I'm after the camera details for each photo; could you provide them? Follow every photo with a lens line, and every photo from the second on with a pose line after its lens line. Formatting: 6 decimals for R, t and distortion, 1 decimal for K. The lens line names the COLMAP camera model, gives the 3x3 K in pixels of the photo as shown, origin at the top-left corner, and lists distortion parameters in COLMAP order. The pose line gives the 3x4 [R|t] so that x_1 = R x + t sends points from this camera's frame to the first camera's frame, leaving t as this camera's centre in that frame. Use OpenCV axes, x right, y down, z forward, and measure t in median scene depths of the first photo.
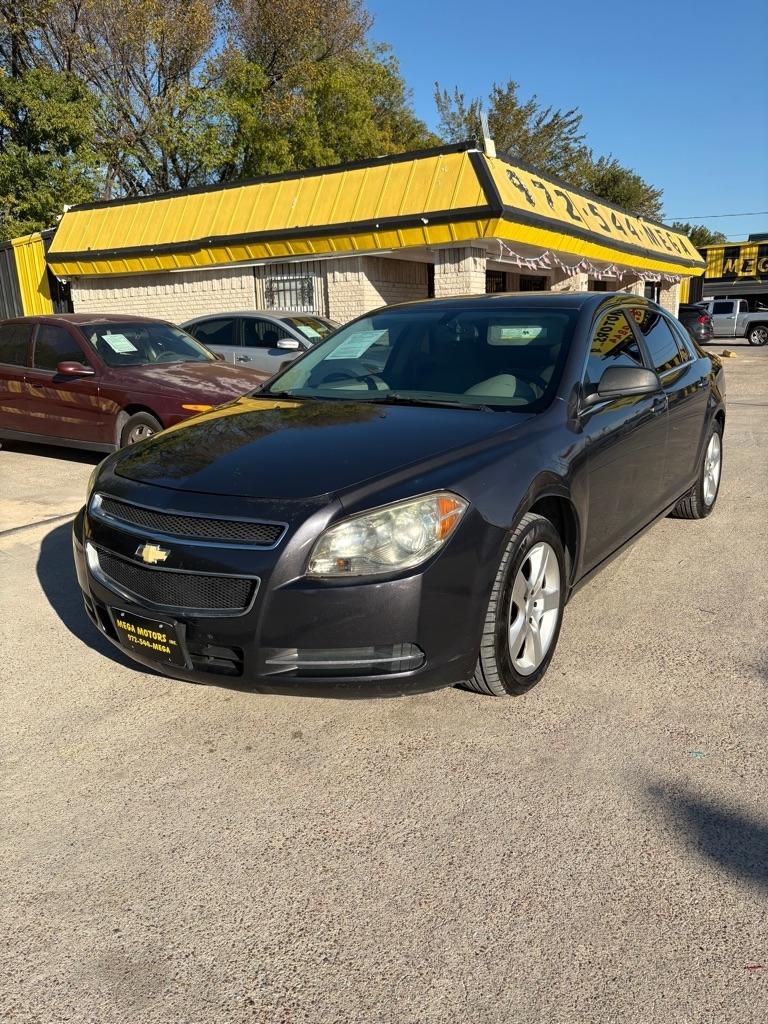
lens RADIAL K [[774.5, 0, 395.8], [0, 774.5, 515.0], [0, 0, 1]] dist [0.013524, 0.005808]
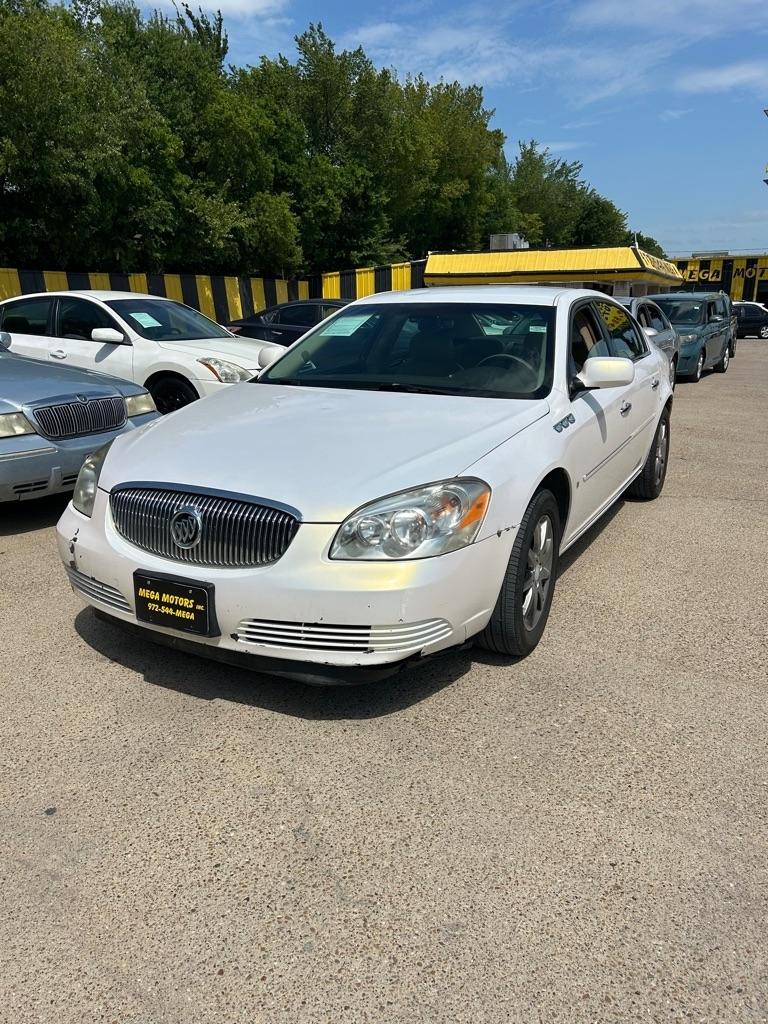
lens RADIAL K [[754.9, 0, 384.0], [0, 754.9, 512.0], [0, 0, 1]] dist [0.016772, -0.001887]
pose [[0.997275, 0.006936, 0.073451, -0.848021], [-0.008535, 0.999733, 0.021473, 0.379074], [-0.073282, -0.022041, 0.997068, -1.450520]]
